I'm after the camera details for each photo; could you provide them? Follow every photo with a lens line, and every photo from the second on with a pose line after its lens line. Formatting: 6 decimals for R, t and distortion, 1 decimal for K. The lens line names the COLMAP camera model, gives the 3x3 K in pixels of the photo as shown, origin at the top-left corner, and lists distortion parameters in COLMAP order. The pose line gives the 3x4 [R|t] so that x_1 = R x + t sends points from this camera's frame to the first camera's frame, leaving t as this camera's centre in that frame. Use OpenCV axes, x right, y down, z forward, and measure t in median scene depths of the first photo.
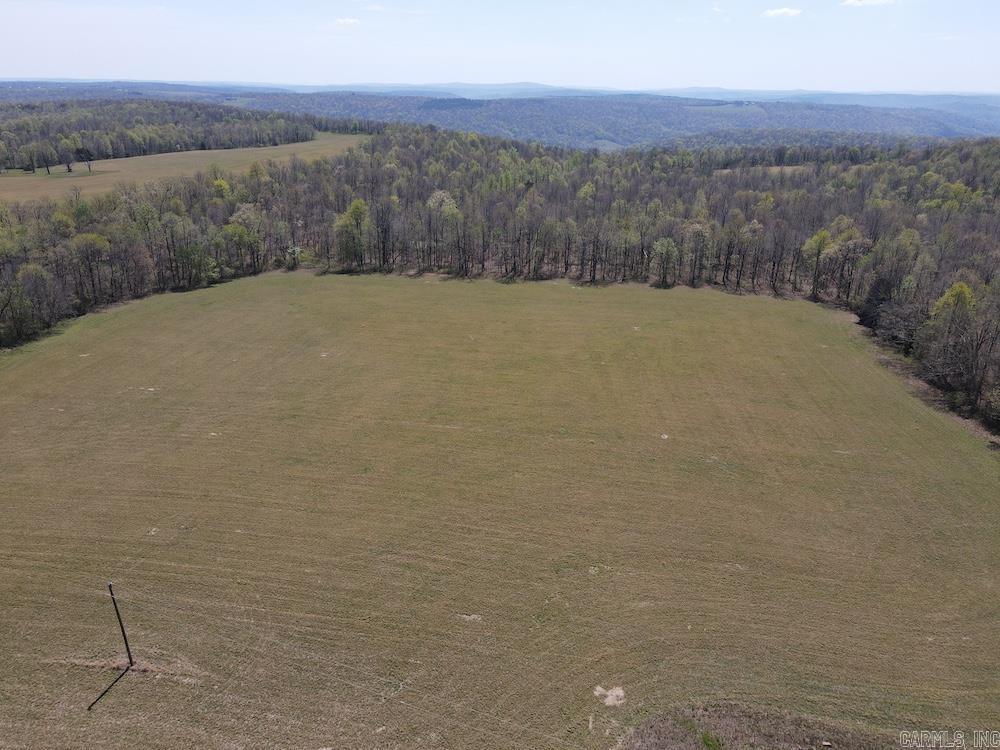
lens RADIAL K [[735.3, 0, 499.8], [0, 735.3, 377.3], [0, 0, 1]] dist [-0.000092, 0.024889]
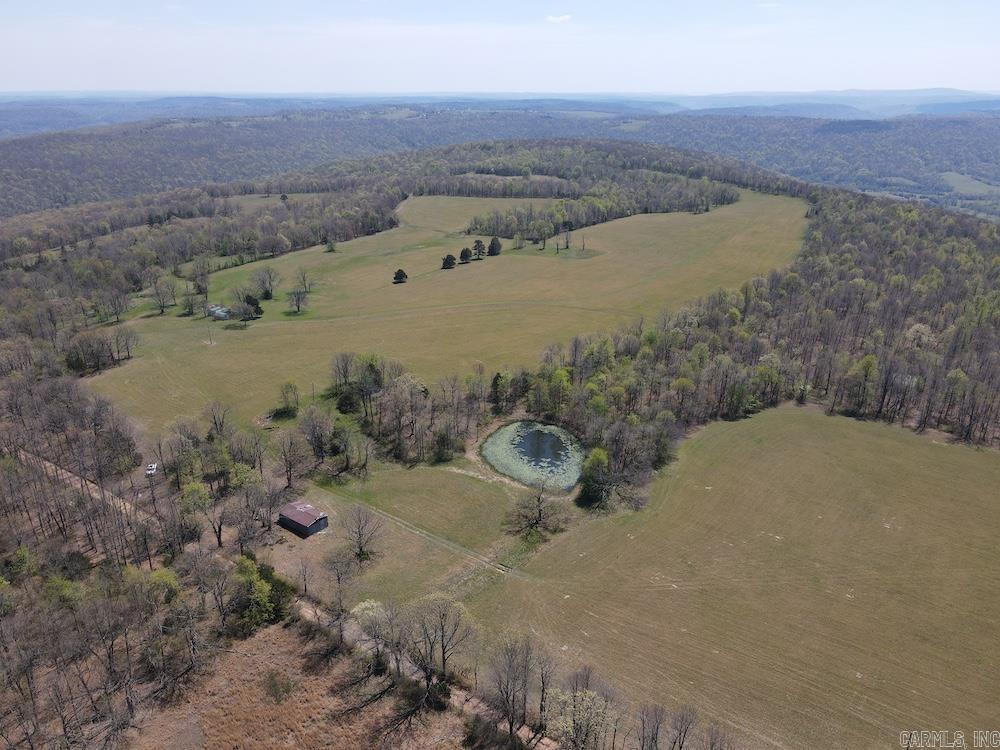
lens RADIAL K [[735.3, 0, 499.6], [0, 735.3, 379.8], [0, 0, 1]] dist [-0.000092, 0.024889]
pose [[0.891392, 0.154568, -0.426063, -0.161928], [-0.156811, 0.987171, 0.030055, -0.107809], [0.425243, 0.040021, 0.904194, -0.260224]]
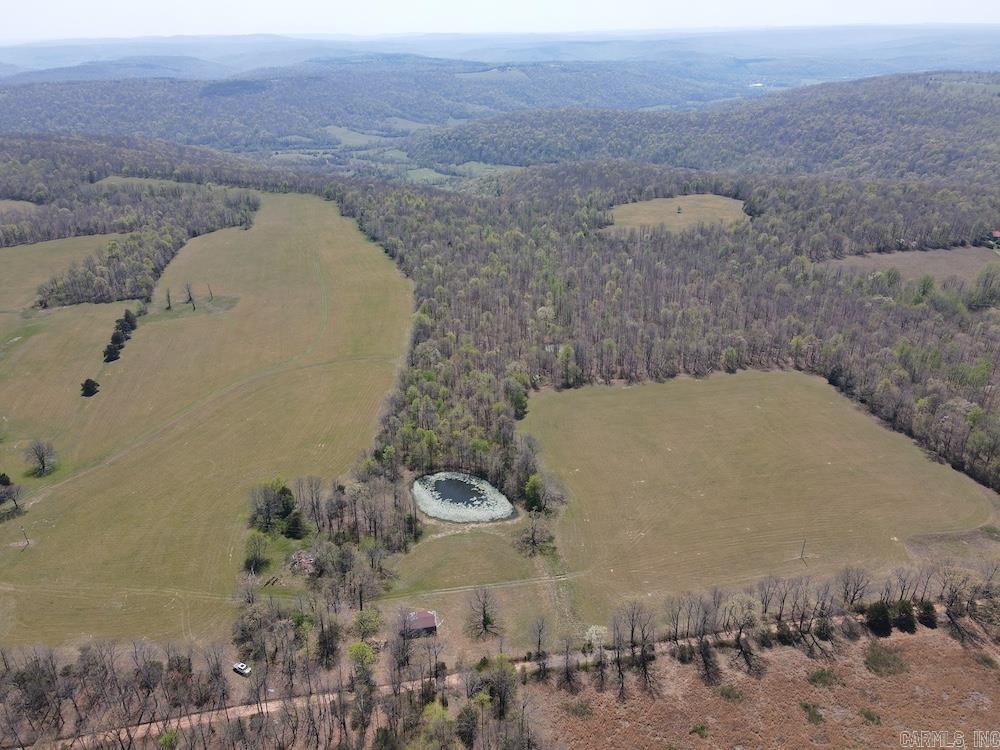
lens RADIAL K [[735.3, 0, 497.7], [0, 735.3, 378.9], [0, 0, 1]] dist [-0.000092, 0.024889]
pose [[0.946104, -0.164205, 0.279149, -0.657573], [0.144929, 0.985477, 0.088491, -0.258437], [-0.289626, -0.043265, 0.956162, -0.516073]]
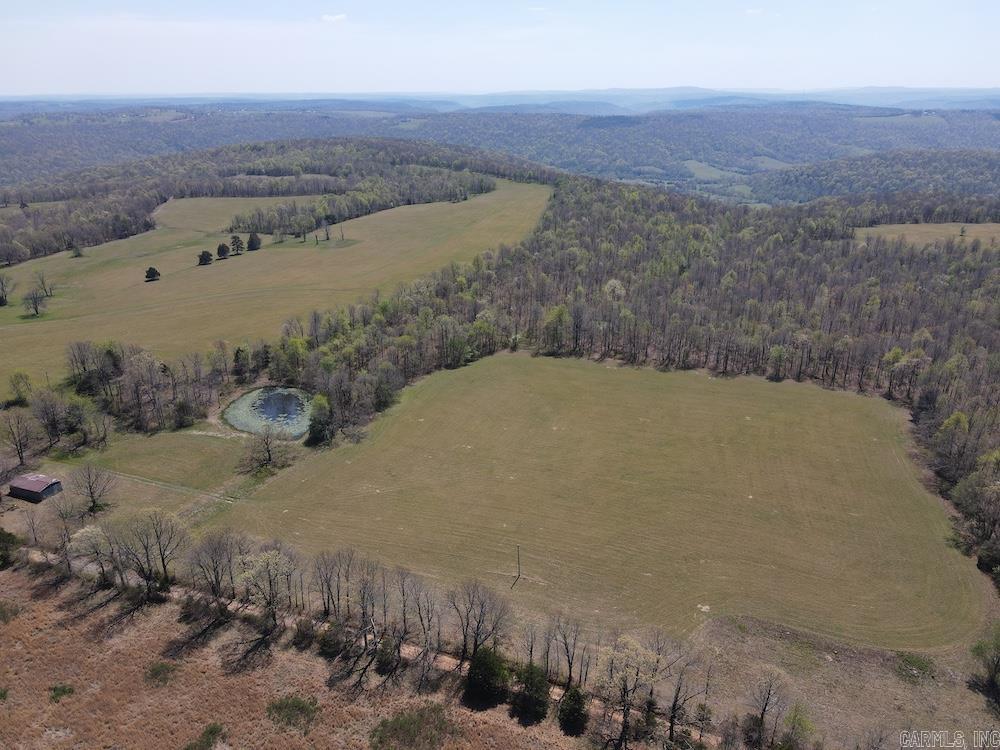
lens RADIAL K [[735.3, 0, 499.5], [0, 735.3, 378.8], [0, 0, 1]] dist [-0.000092, 0.024889]
pose [[0.980334, 0.053241, -0.190030, -0.021192], [-0.053756, 0.998551, 0.002445, -0.068592], [0.189884, 0.007819, 0.981775, -0.342467]]
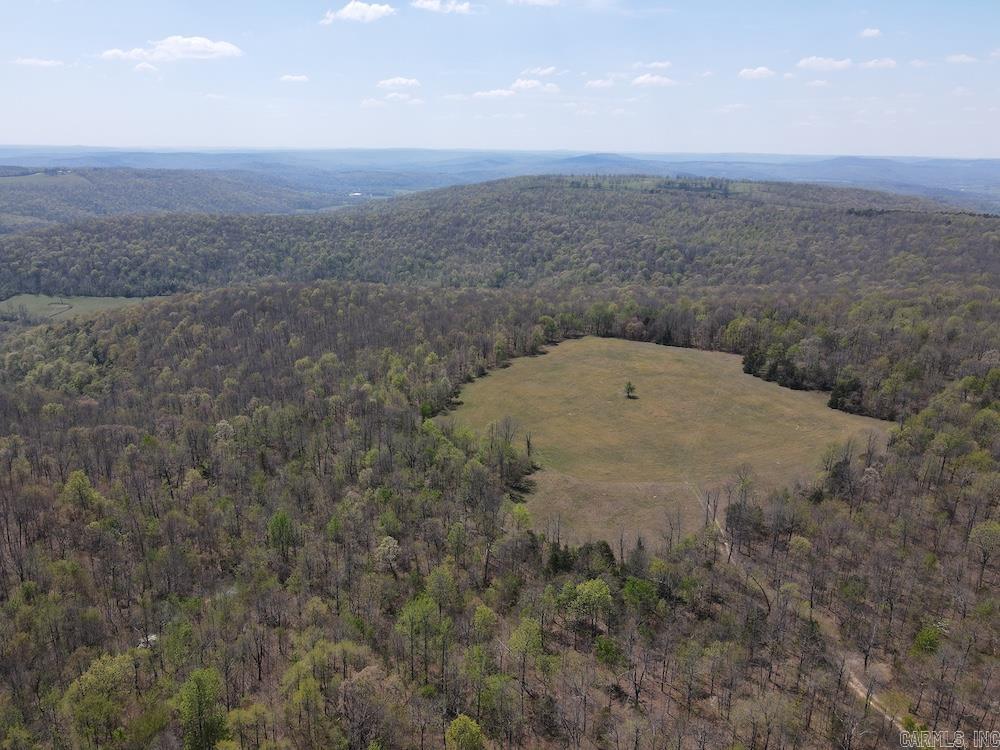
lens RADIAL K [[735.3, 0, 499.4], [0, 735.3, 378.2], [0, 0, 1]] dist [-0.000092, 0.024889]
pose [[0.644868, -0.235333, 0.727162, -0.131395], [0.280583, 0.957879, 0.061172, -0.674532], [-0.710928, 0.164581, 0.683735, 1.242463]]
